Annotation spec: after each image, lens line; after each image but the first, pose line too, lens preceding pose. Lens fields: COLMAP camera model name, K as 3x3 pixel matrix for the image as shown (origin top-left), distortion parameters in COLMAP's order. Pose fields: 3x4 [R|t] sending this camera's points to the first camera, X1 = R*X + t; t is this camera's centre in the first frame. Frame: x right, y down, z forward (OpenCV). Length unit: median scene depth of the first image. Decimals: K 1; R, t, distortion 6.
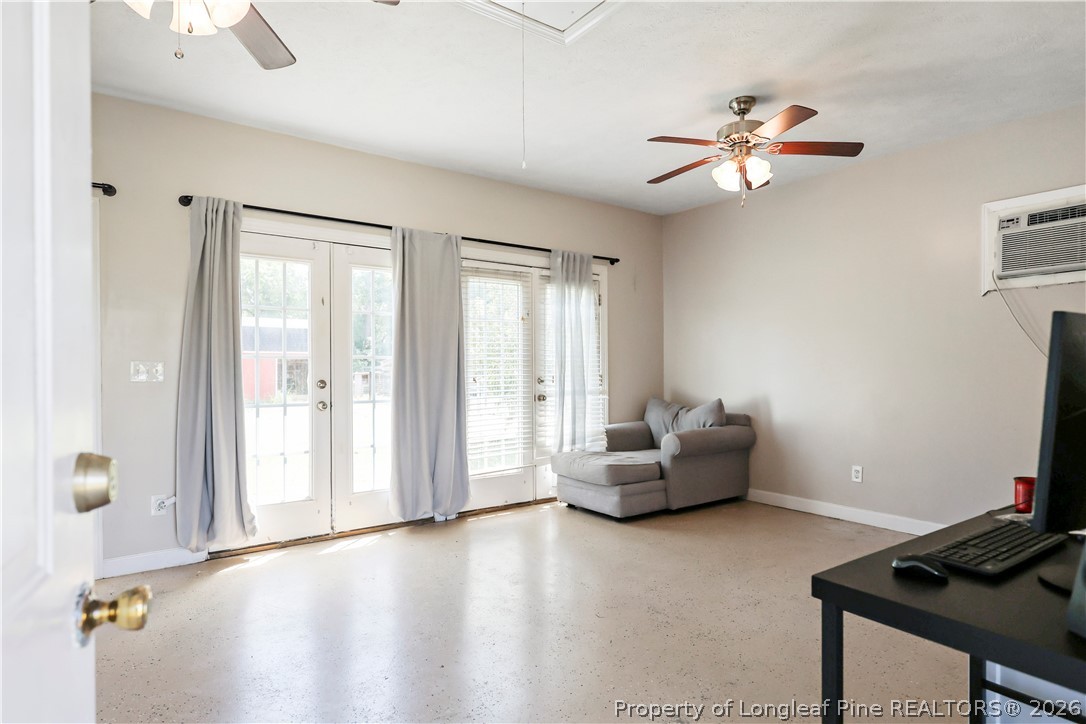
lens RADIAL K [[616.6, 0, 541.7], [0, 616.6, 372.6], [0, 0, 1]] dist [0.001609, 0.000412]
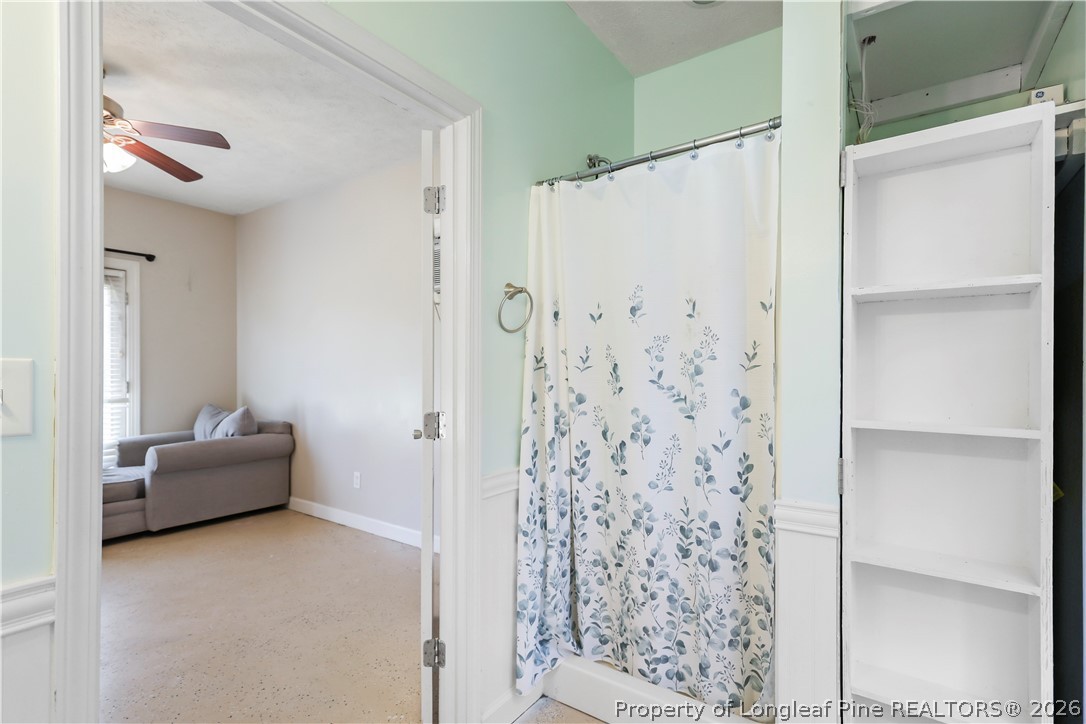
lens RADIAL K [[524.1, 0, 544.2], [0, 524.1, 372.1], [0, 0, 1]] dist [0.016629, -0.000525]
pose [[0.949209, 0.006986, 0.314569, 0.499796], [-0.004349, 0.999949, -0.009084, -0.006280], [-0.314616, 0.007254, 0.949191, 0.078766]]
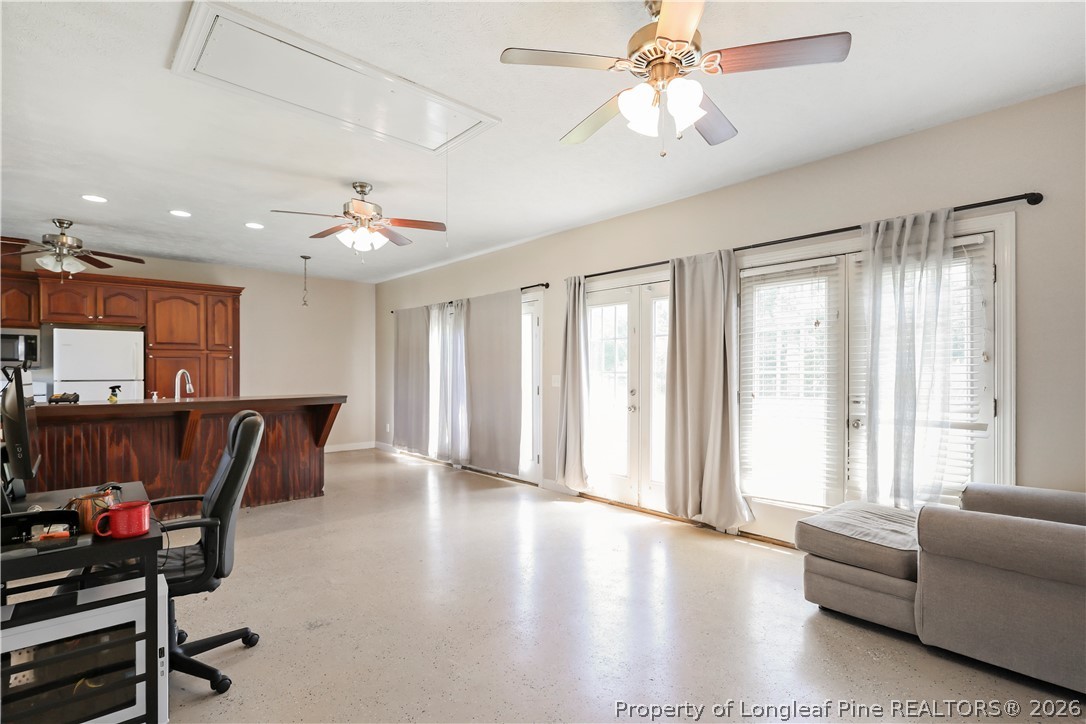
lens RADIAL K [[524.1, 0, 544.2], [0, 524.1, 372.1], [0, 0, 1]] dist [0.016629, -0.000525]
pose [[0.097180, 0.002384, -0.995264, 0.650071], [-0.009525, 0.999954, 0.001466, -0.021490], [0.995221, 0.009337, 0.097198, 0.598016]]
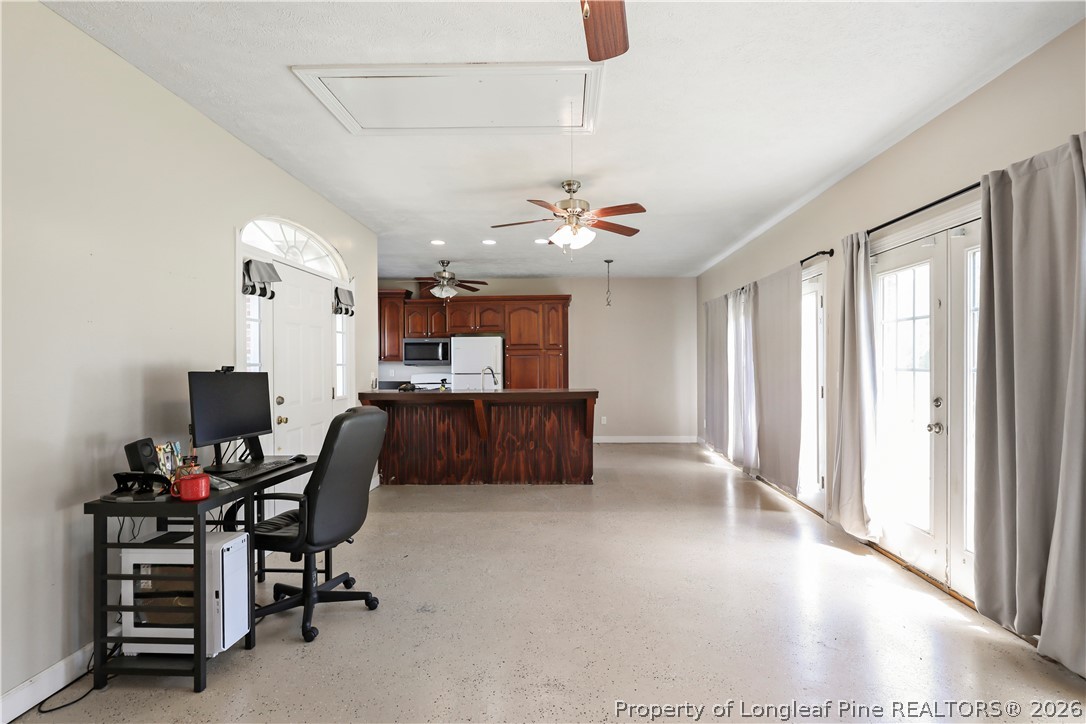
lens RADIAL K [[503.8, 0, 551.6], [0, 503.8, 364.9], [0, 0, 1]] dist [0.012418, -0.000201]
pose [[-0.613321, 0.005527, -0.789815, 0.443183], [-0.001729, 0.999964, 0.008340, -0.031587], [0.789832, 0.006480, -0.613289, 0.864999]]
